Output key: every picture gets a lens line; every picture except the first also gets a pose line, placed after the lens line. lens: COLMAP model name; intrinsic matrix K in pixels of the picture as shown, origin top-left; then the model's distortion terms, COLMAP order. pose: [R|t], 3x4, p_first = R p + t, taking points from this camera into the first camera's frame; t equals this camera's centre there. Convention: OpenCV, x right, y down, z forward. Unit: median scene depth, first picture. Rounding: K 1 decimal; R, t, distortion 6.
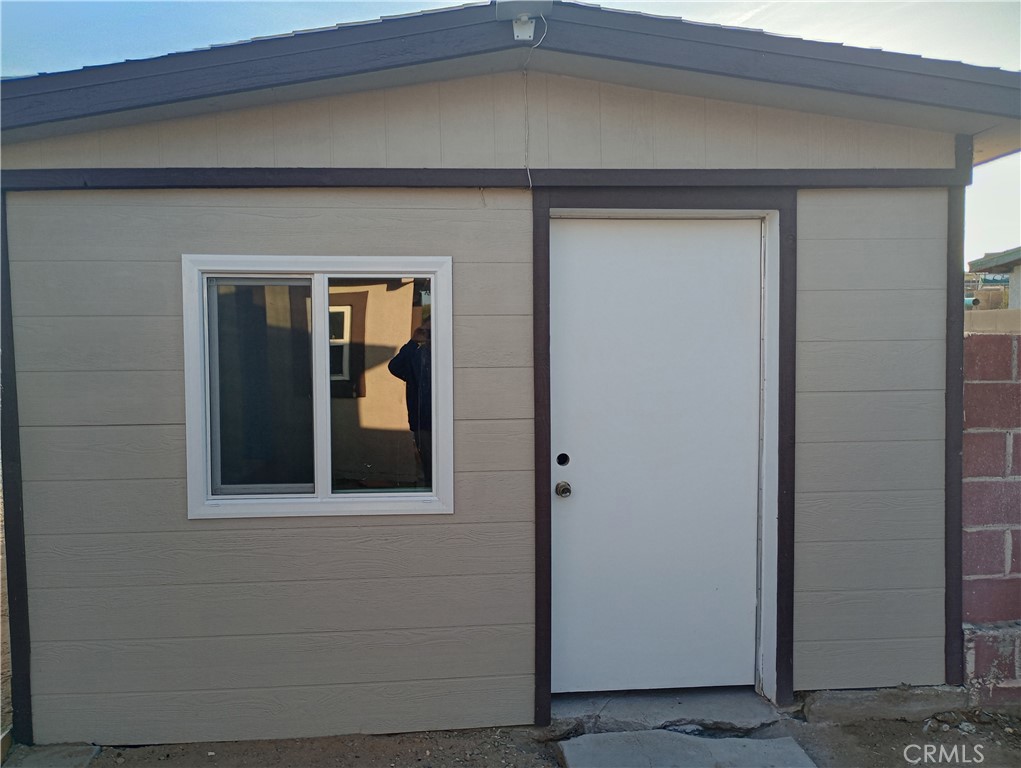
lens RADIAL K [[858.0, 0, 510.8], [0, 858.0, 385.0], [0, 0, 1]] dist [0.025649, -0.030820]
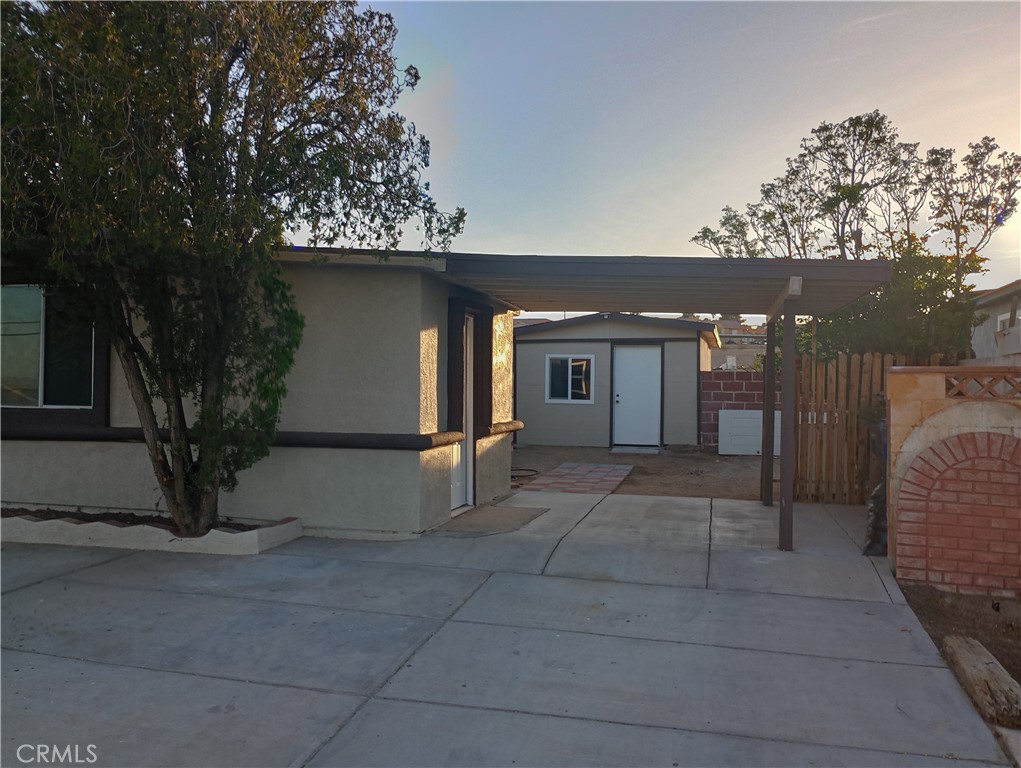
lens RADIAL K [[858.0, 0, 510.7], [0, 858.0, 385.4], [0, 0, 1]] dist [0.025649, -0.030820]
pose [[0.951159, 0.019383, -0.308094, 1.018316], [-0.030465, 0.999049, -0.031200, 0.208120], [0.307196, 0.039062, 0.950844, -3.964204]]
